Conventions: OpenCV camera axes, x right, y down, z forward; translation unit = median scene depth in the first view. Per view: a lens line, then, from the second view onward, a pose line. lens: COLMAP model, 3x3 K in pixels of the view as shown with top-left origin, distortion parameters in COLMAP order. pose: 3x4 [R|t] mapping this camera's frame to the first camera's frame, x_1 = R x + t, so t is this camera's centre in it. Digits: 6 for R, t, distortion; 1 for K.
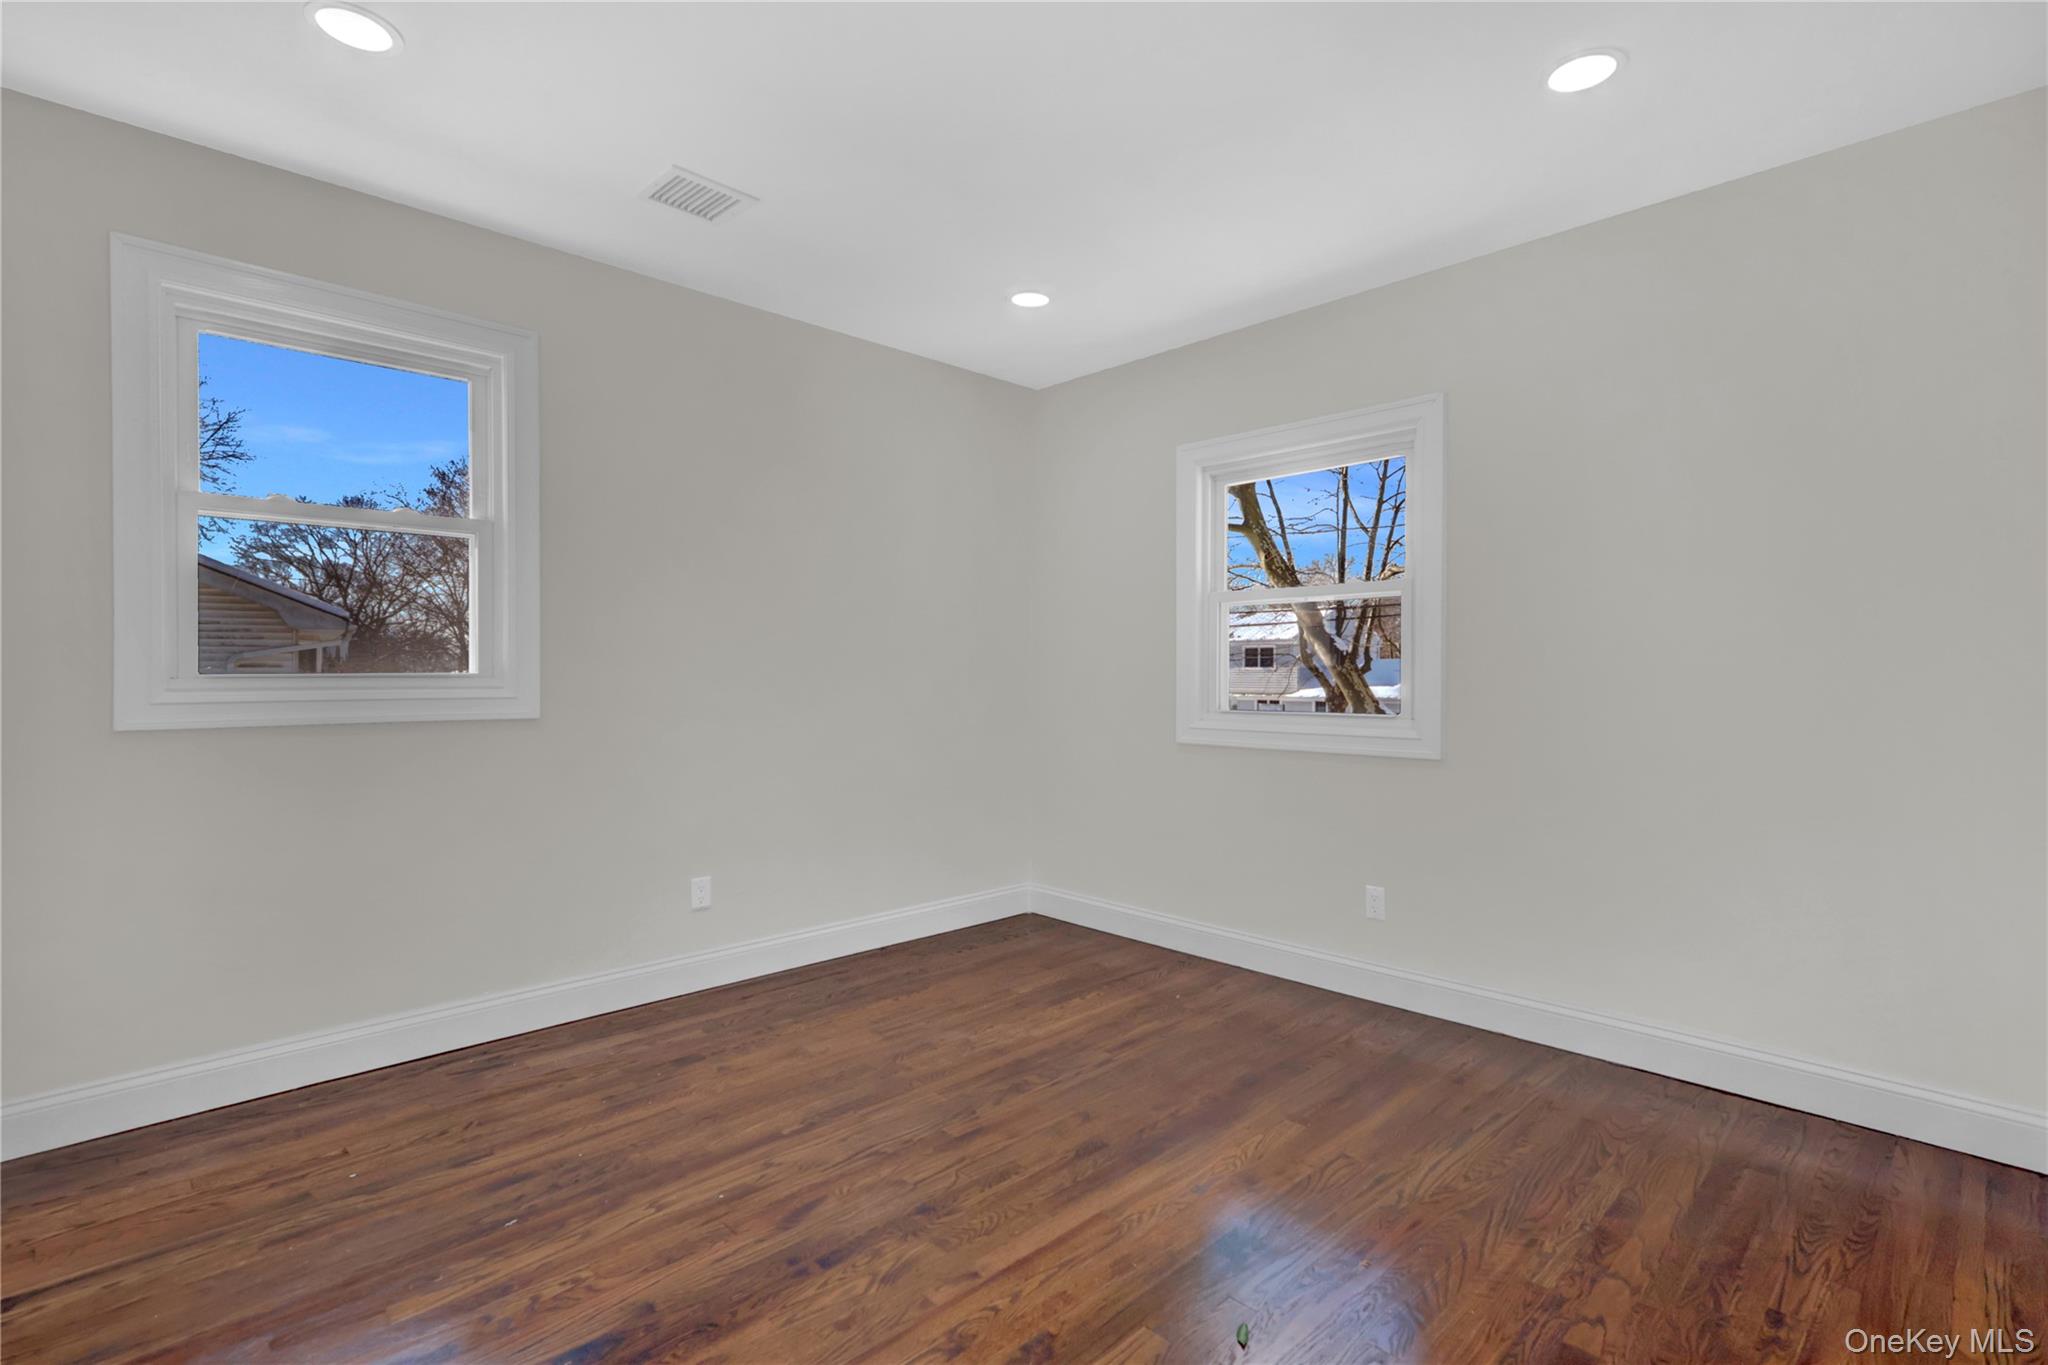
lens RADIAL K [[955.6, 0, 1027.8], [0, 955.6, 682.8], [0, 0, 1]] dist [0.004695, -0.000872]
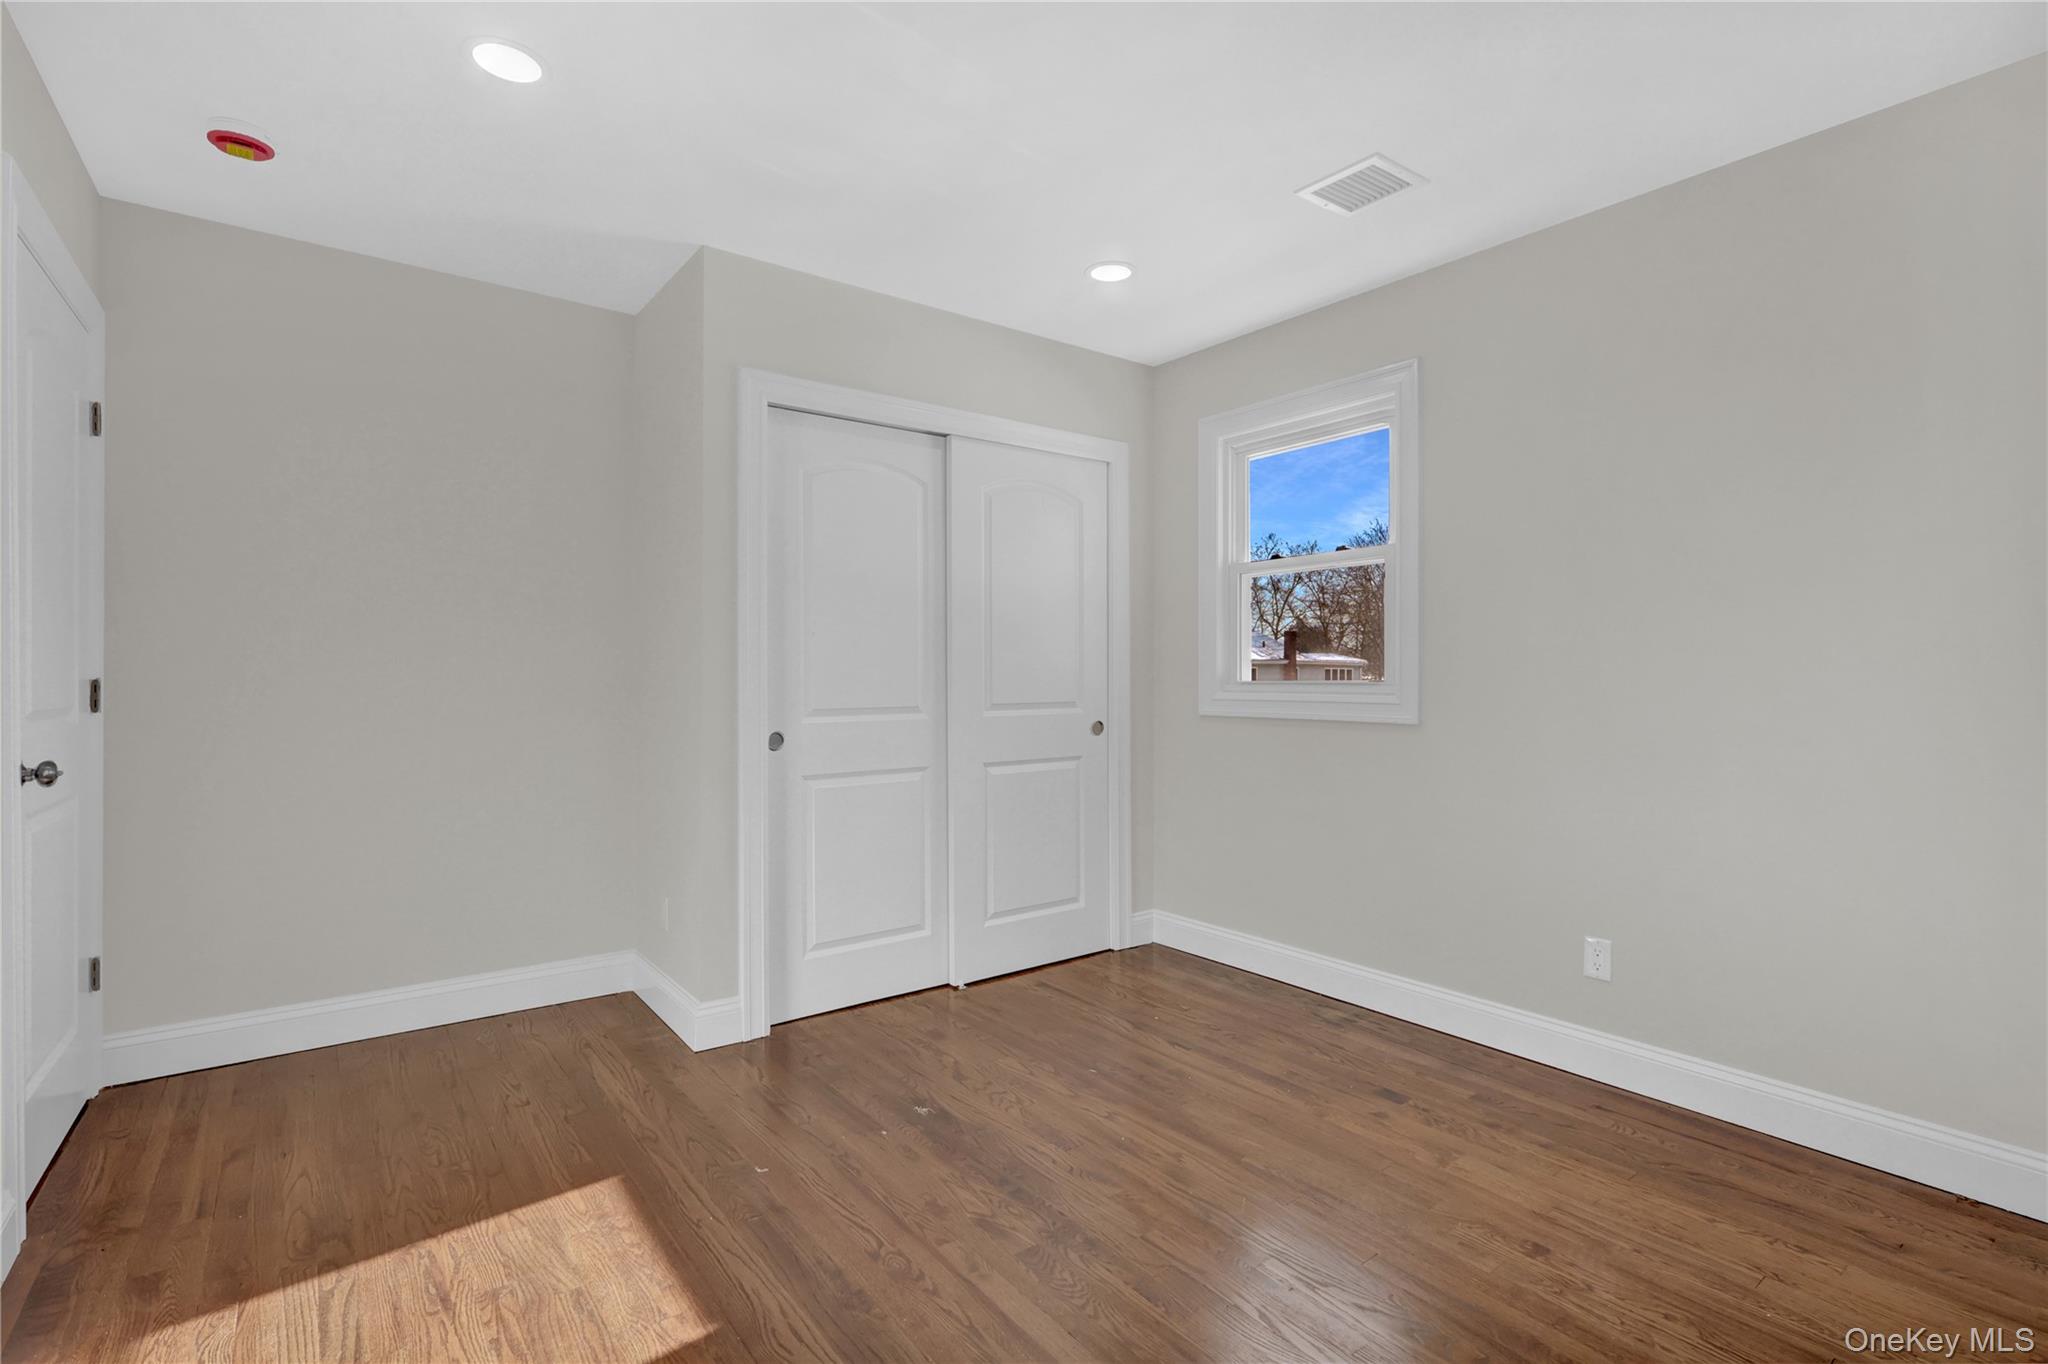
lens RADIAL K [[955.6, 0, 1031.3], [0, 955.6, 676.7], [0, 0, 1]] dist [0.004695, -0.000872]
pose [[-0.111675, 0.002421, -0.993742, 0.714456], [-0.012736, 0.999911, 0.003867, -0.018891], [0.993663, 0.013089, -0.111634, 0.867610]]
